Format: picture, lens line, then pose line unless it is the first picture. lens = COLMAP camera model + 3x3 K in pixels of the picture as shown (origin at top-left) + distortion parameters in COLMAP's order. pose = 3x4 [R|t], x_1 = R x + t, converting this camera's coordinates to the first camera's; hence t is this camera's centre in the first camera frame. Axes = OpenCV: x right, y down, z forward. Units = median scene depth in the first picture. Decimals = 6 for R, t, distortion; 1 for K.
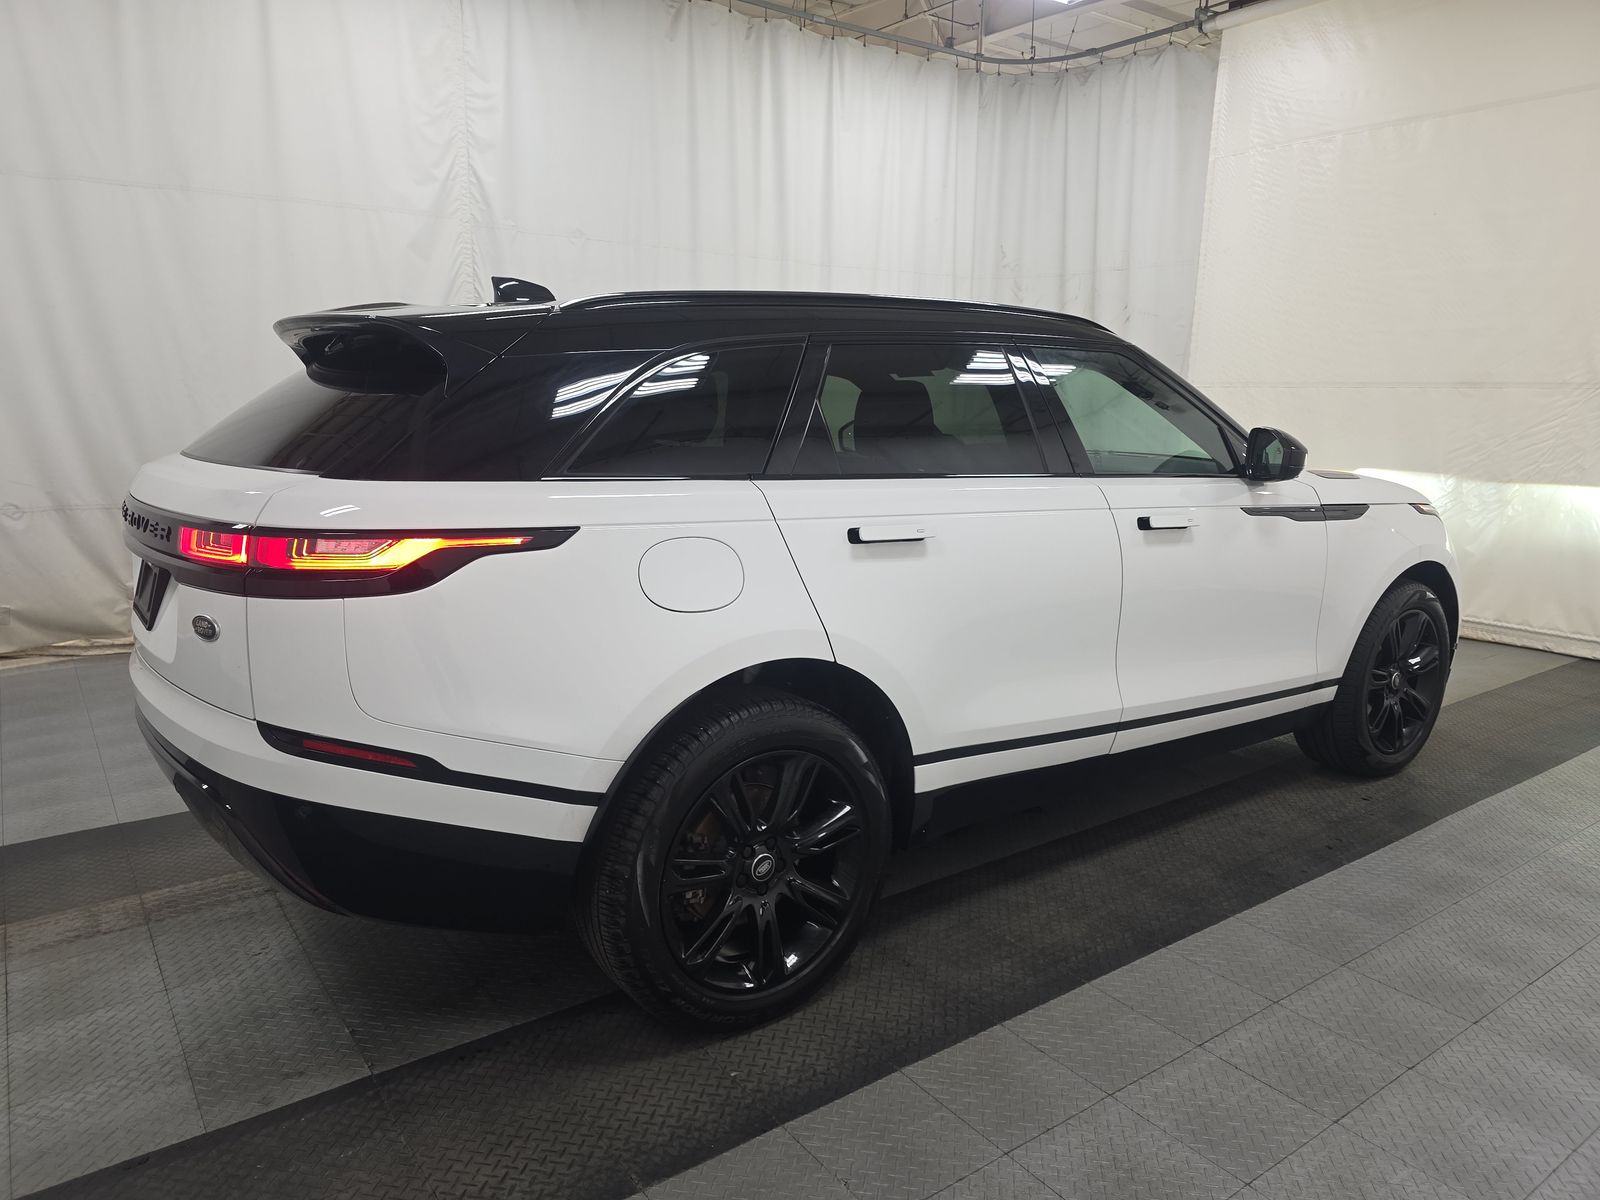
lens RADIAL K [[1096.7, 0, 803.0], [0, 1096.7, 598.2], [0, 0, 1]] dist [0.009921, -0.001676]
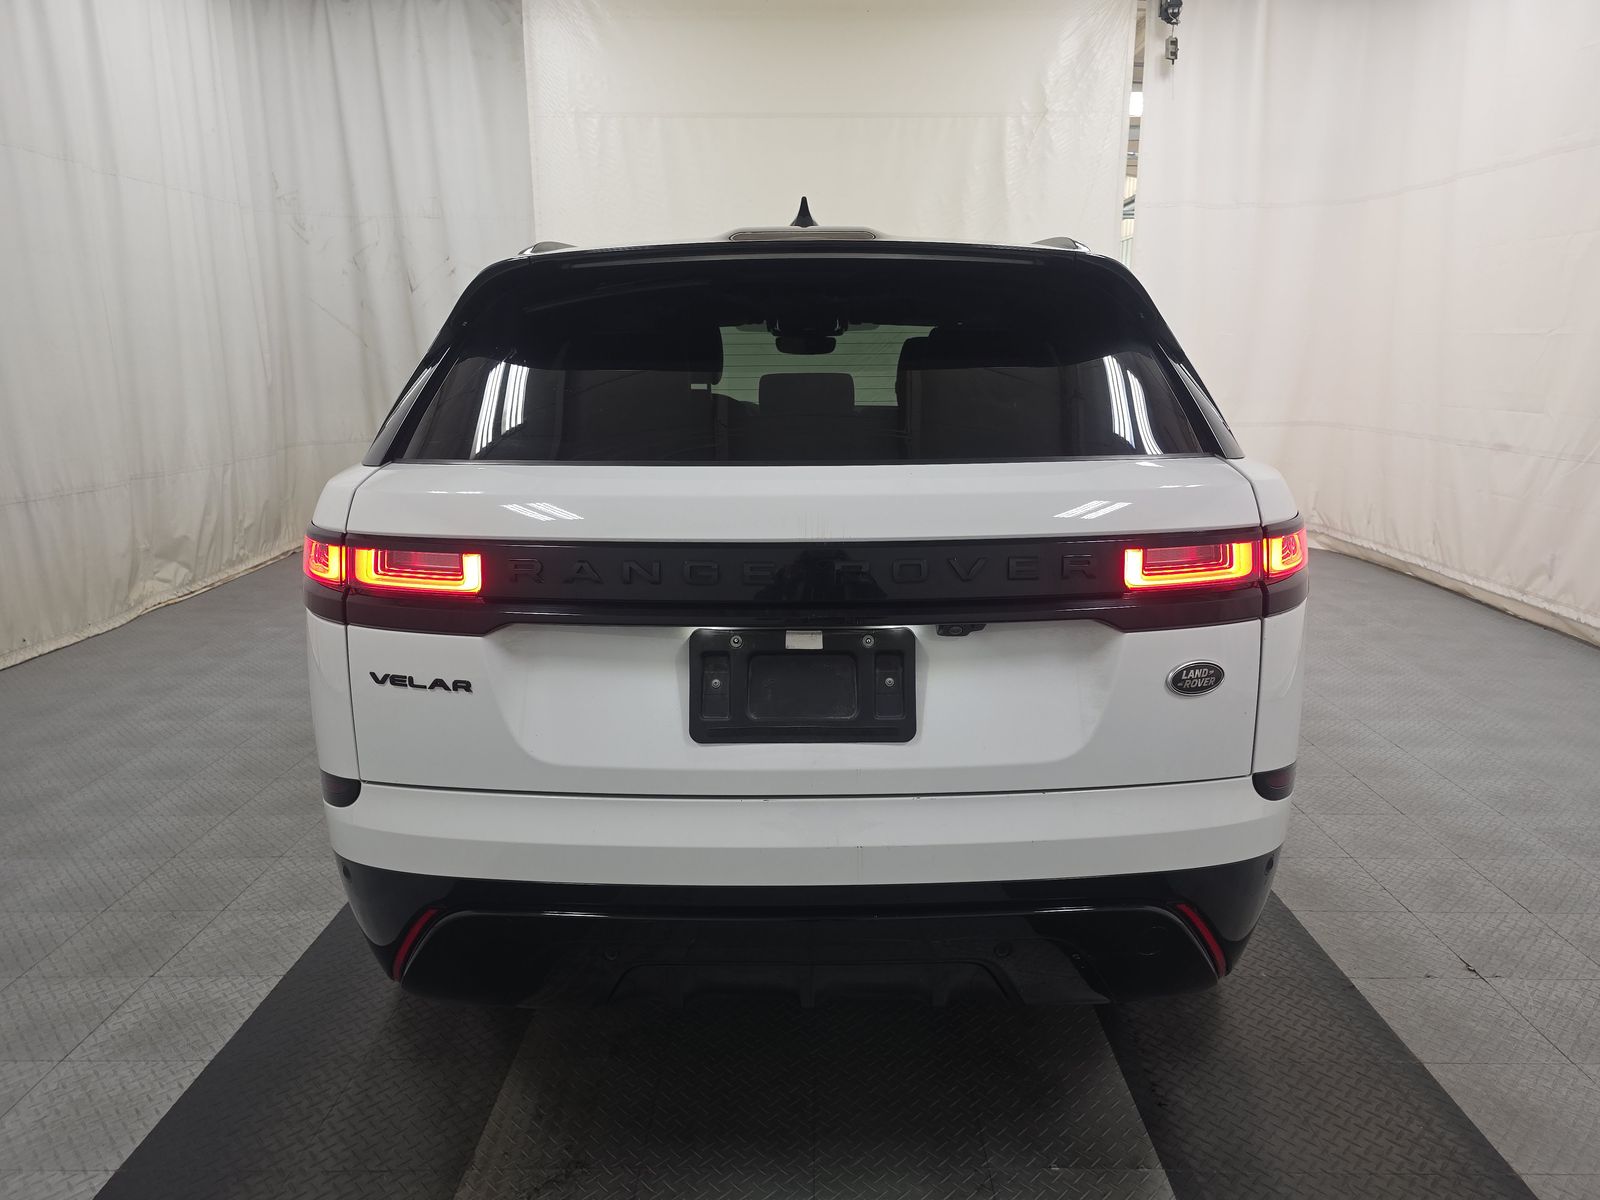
lens RADIAL K [[1096.7, 0, 790.1], [0, 1096.7, 599.0], [0, 0, 1]] dist [0.009921, -0.001676]
pose [[0.576376, -0.182992, 0.796432, -0.439325], [0.153559, 0.981497, 0.114383, -0.050149], [-0.802627, 0.056371, 0.593811, 0.273642]]
